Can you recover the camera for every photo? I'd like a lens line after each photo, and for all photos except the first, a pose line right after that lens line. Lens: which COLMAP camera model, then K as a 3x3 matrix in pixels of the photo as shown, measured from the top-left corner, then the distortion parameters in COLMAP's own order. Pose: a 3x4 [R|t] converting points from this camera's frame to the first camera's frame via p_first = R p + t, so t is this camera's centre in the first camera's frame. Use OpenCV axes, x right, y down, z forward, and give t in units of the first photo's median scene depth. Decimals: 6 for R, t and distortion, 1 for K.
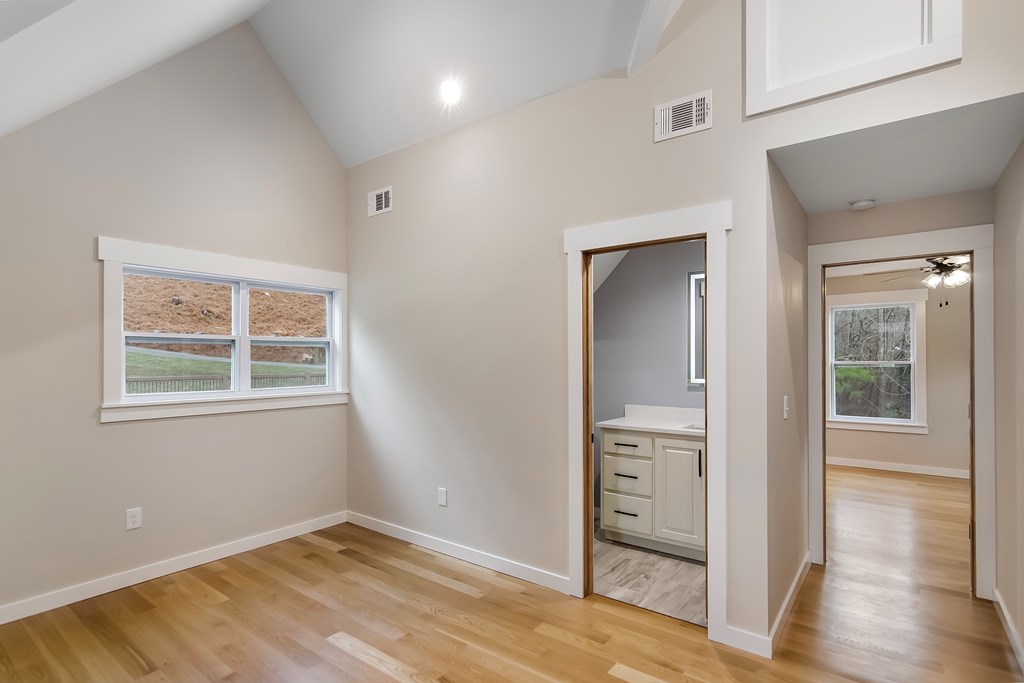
lens RADIAL K [[511.1, 0, 507.7], [0, 511.1, 350.3], [0, 0, 1]] dist [-0.002172, -0.000049]
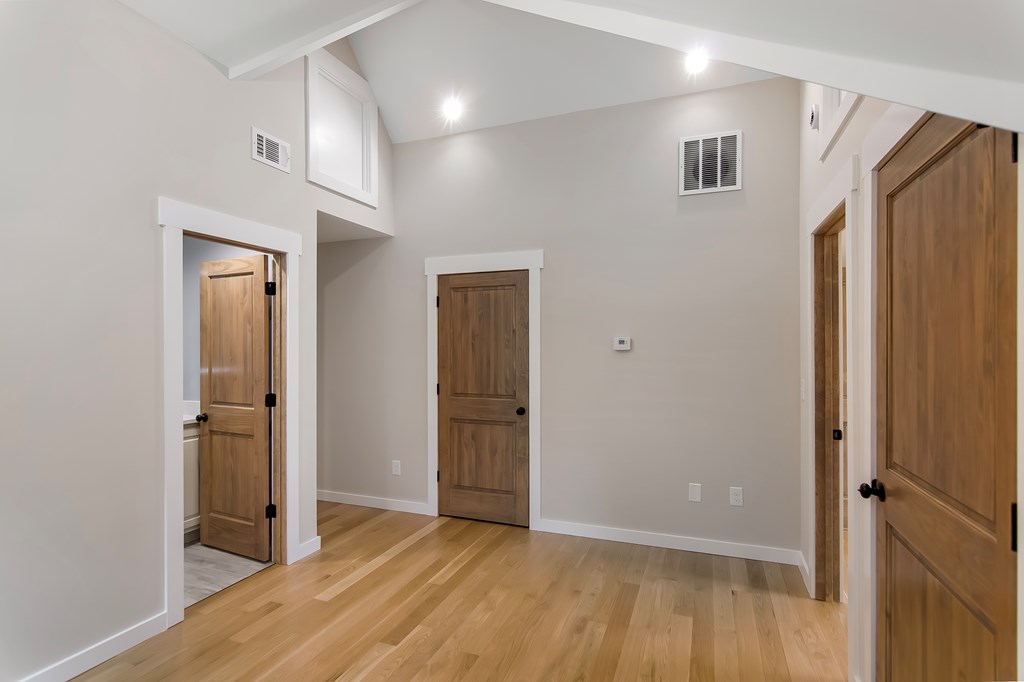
lens RADIAL K [[511.1, 0, 508.6], [0, 511.1, 343.5], [0, 0, 1]] dist [-0.002172, -0.000049]
pose [[-0.271190, -0.000521, 0.962526, -1.008638], [-0.018366, 0.999821, -0.004633, -0.008475], [-0.962351, -0.018934, -0.271151, 0.811675]]
